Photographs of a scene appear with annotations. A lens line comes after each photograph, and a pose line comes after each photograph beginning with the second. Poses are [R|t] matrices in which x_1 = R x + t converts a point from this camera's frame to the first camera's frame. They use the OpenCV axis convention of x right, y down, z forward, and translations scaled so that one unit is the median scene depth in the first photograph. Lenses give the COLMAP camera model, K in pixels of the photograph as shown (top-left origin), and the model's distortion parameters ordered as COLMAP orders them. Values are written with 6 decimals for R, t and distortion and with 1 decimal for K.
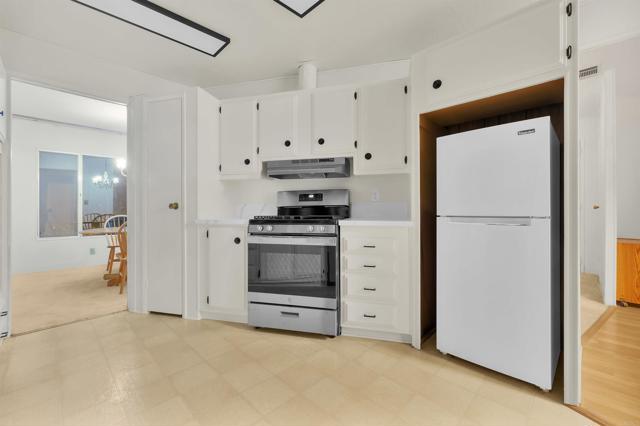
lens RADIAL K [[274.0, 0, 319.7], [0, 274.0, 211.6], [0, 0, 1]] dist [0.001951, 0.000145]
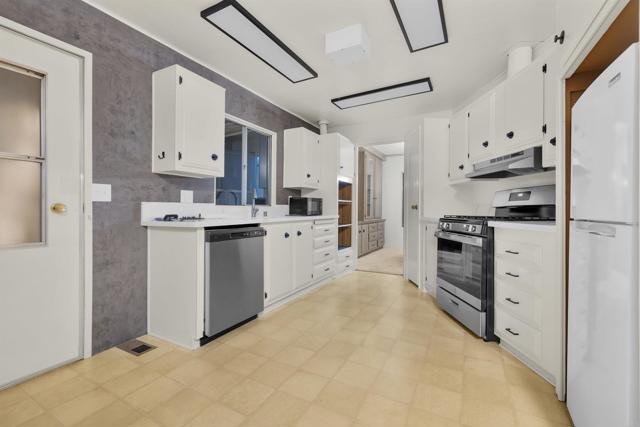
lens RADIAL K [[274.0, 0, 319.1], [0, 274.0, 211.3], [0, 0, 1]] dist [0.001951, 0.000145]
pose [[0.284967, 0.008213, -0.958502, 0.682633], [-0.006908, 0.999955, 0.006514, -0.003642], [0.958512, 0.004765, 0.285011, 0.125339]]
